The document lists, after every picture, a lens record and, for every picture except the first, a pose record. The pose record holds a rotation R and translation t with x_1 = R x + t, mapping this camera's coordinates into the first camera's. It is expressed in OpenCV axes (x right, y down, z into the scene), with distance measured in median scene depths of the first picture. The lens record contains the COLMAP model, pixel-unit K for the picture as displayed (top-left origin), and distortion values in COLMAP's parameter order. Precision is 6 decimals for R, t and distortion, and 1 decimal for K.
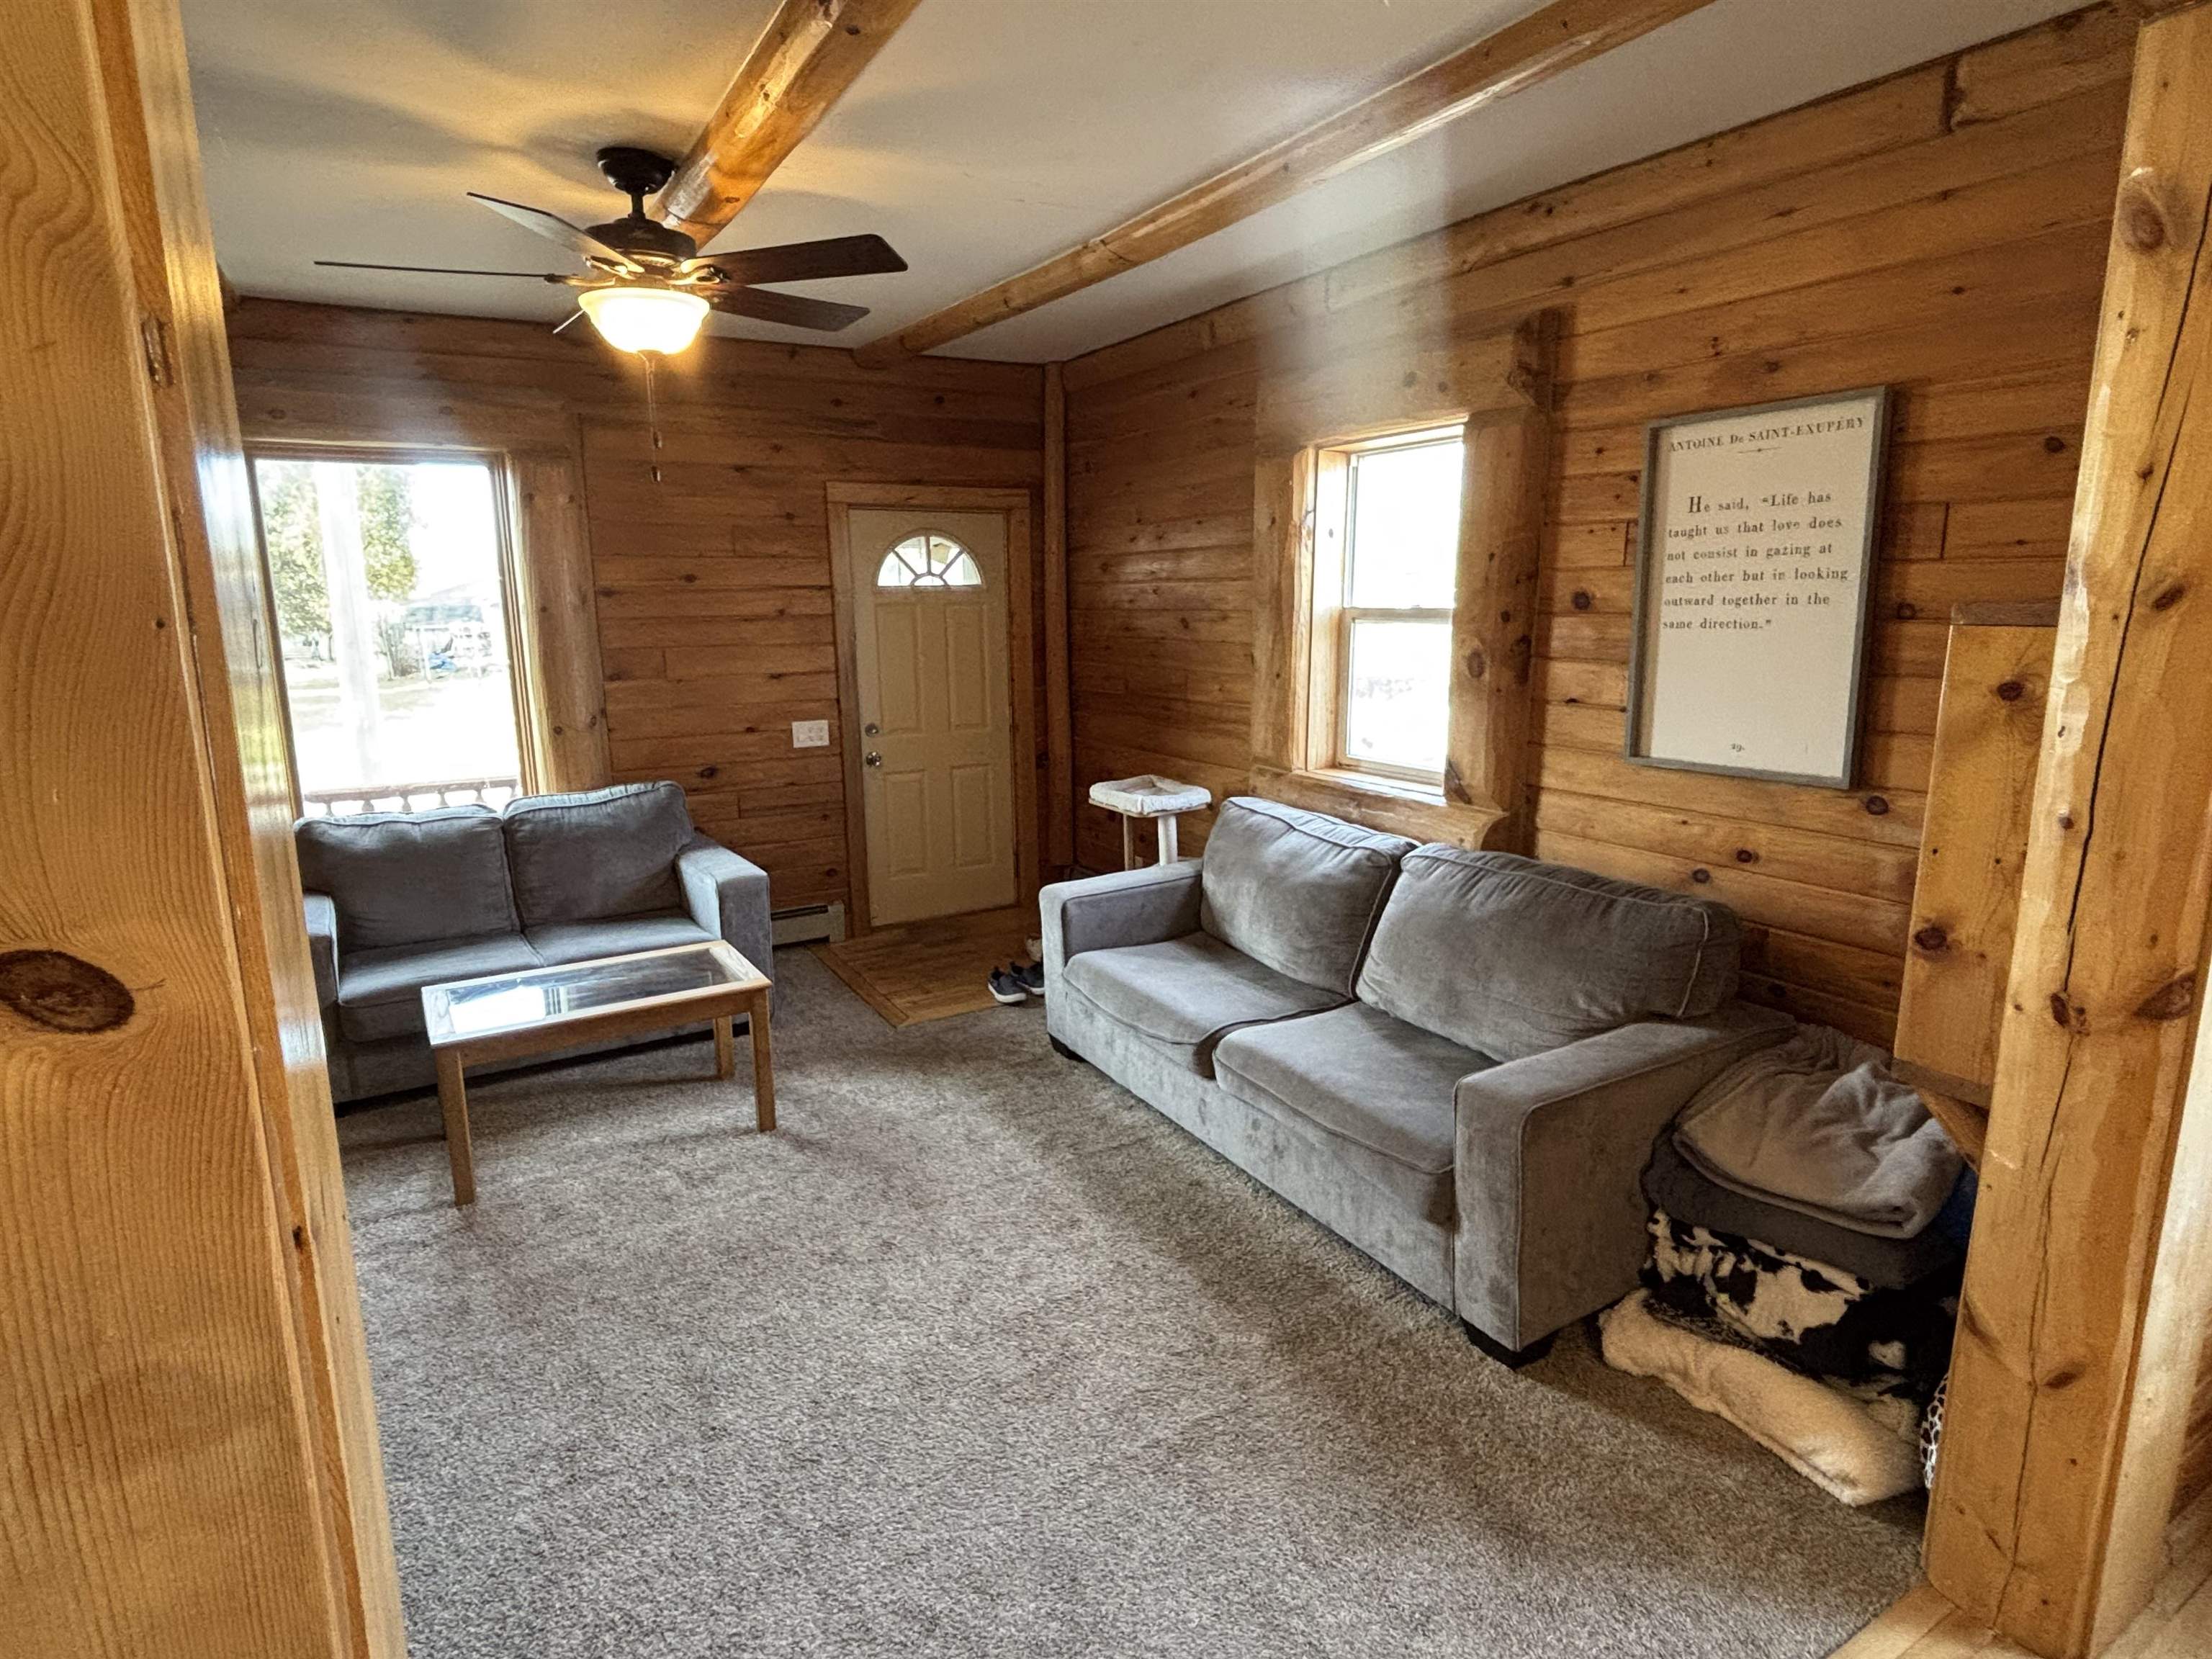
lens RADIAL K [[1167.2, 0, 1105.3], [0, 1167.2, 810.7], [0, 0, 1]] dist [0.061097, -0.098648]
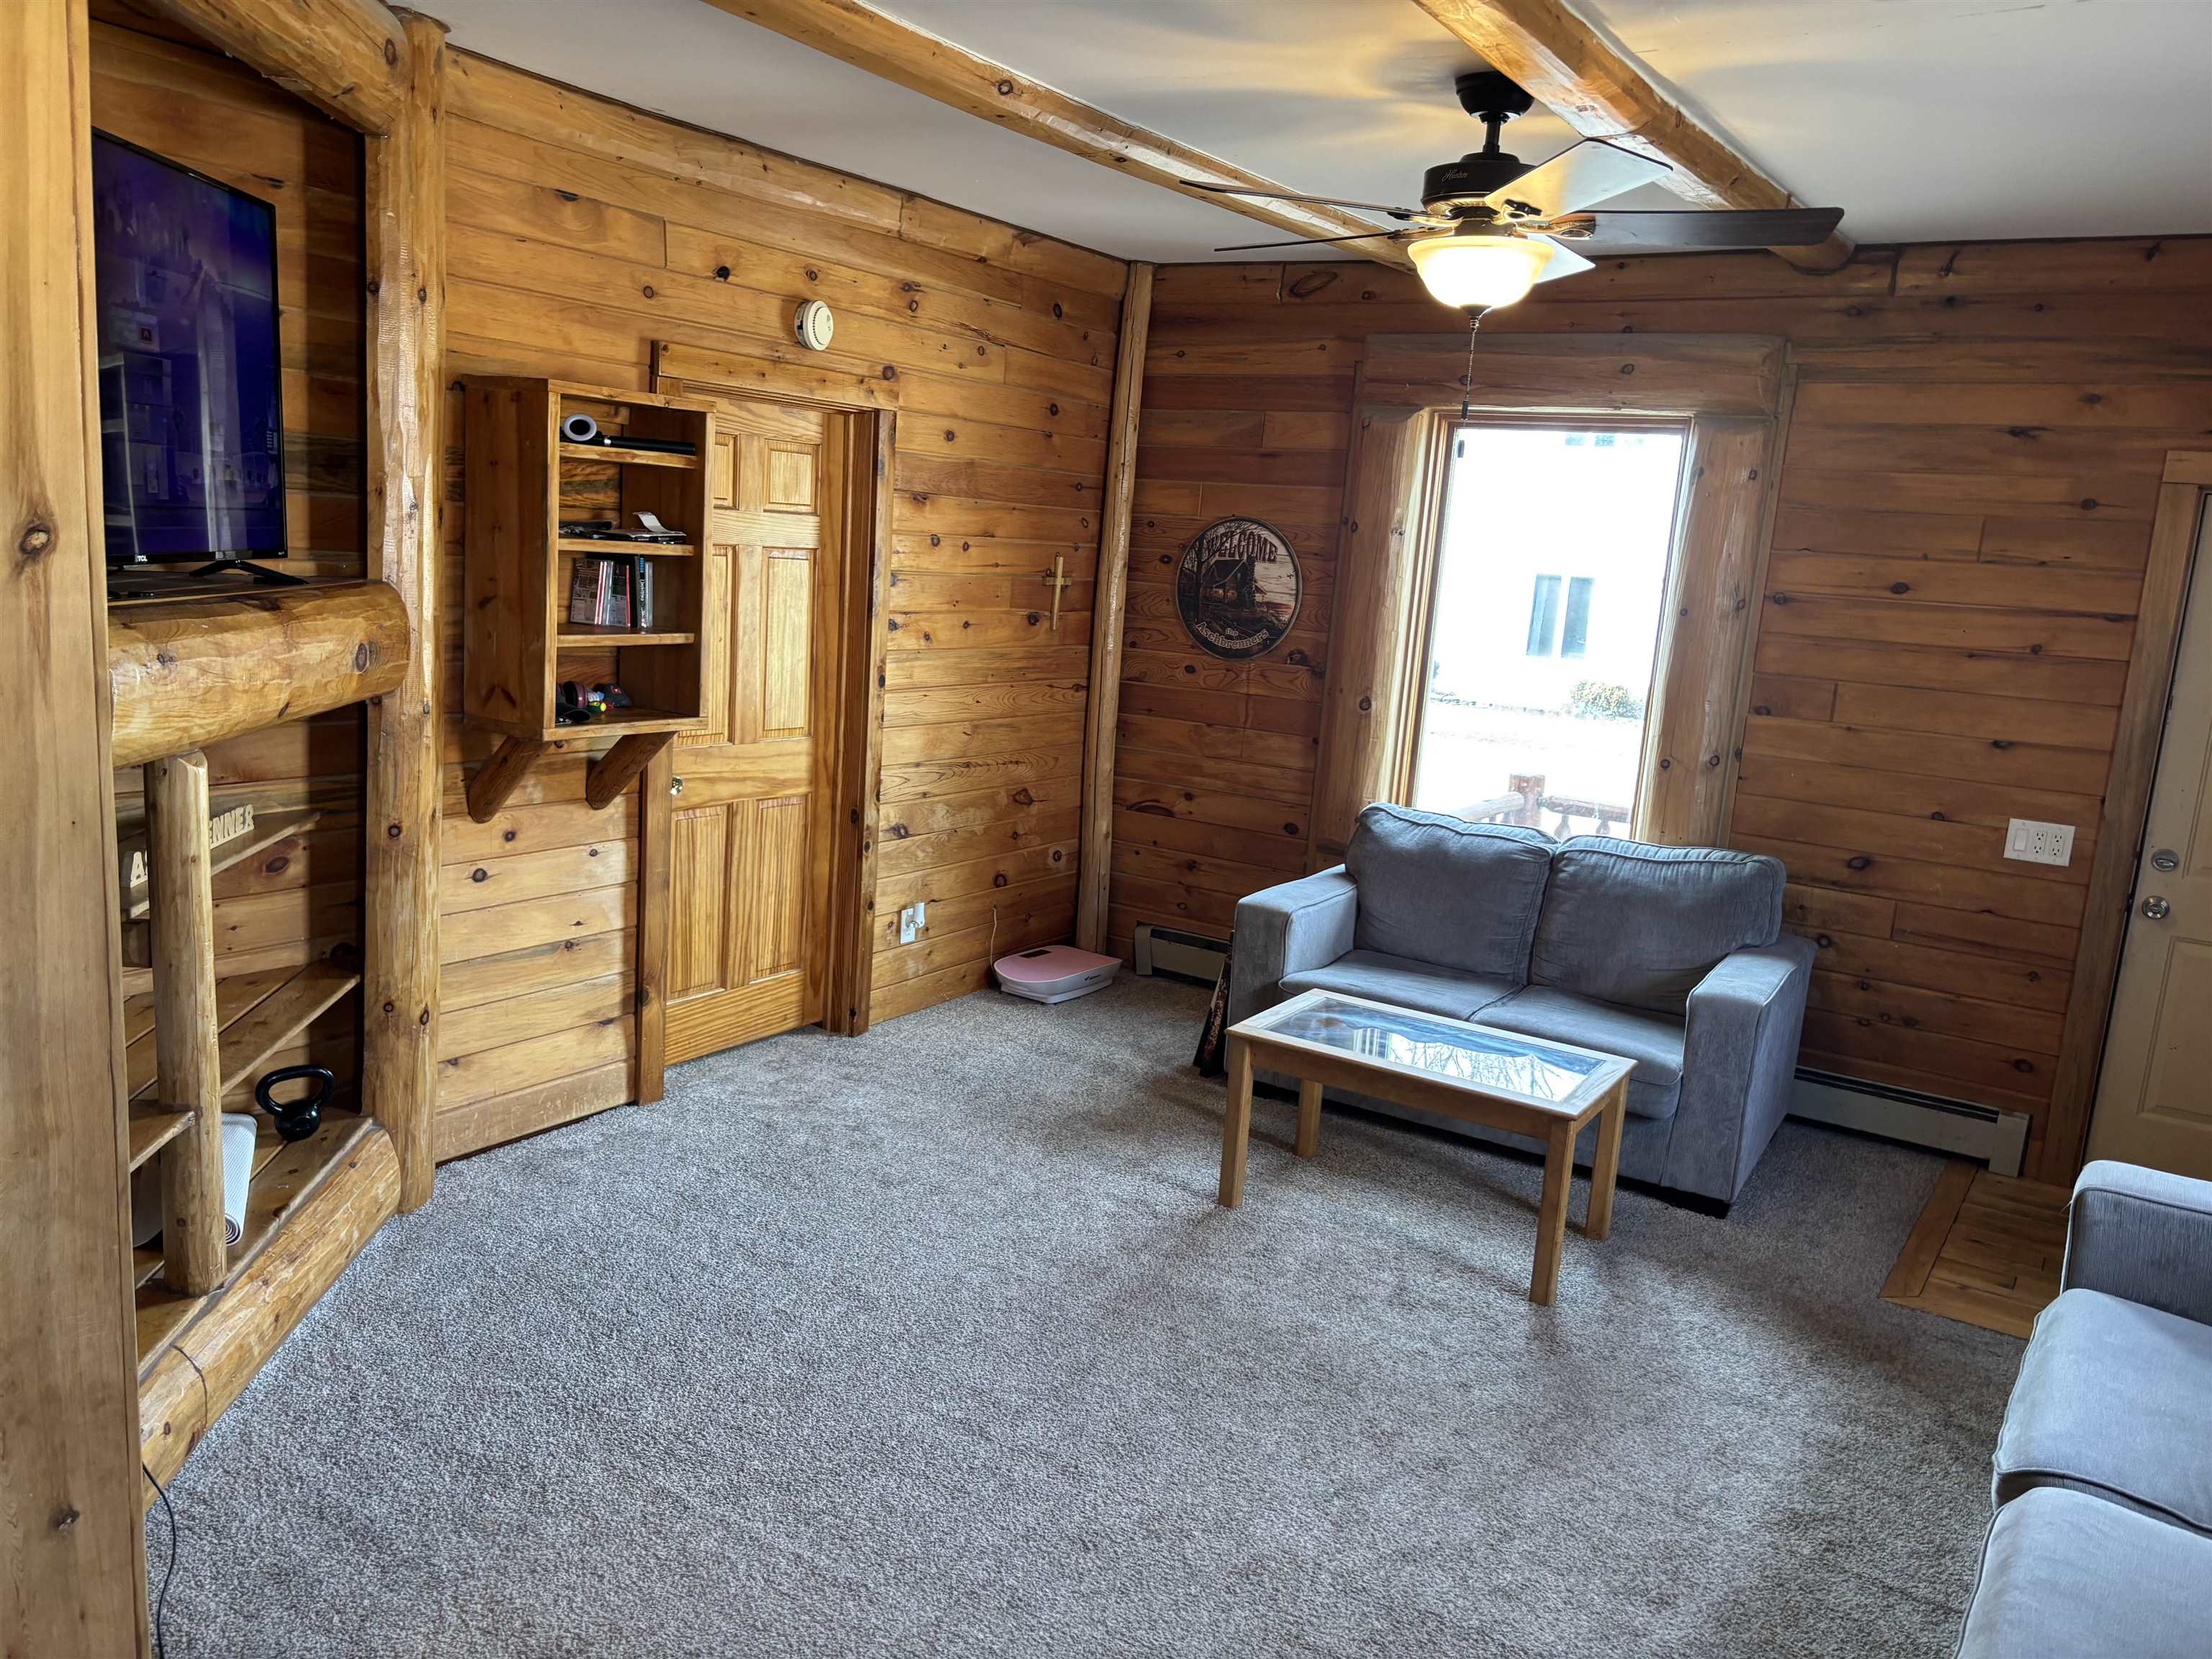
lens RADIAL K [[1670.3, 0, 1106.0], [0, 1670.3, 829.5], [0, 0, 1]] dist [-0.000386, -0.001565]
pose [[0.431647, 0.196257, -0.880434, 0.377384], [-0.237089, 0.966411, 0.099185, -0.049479], [0.870327, 0.165929, 0.463679, 0.166231]]
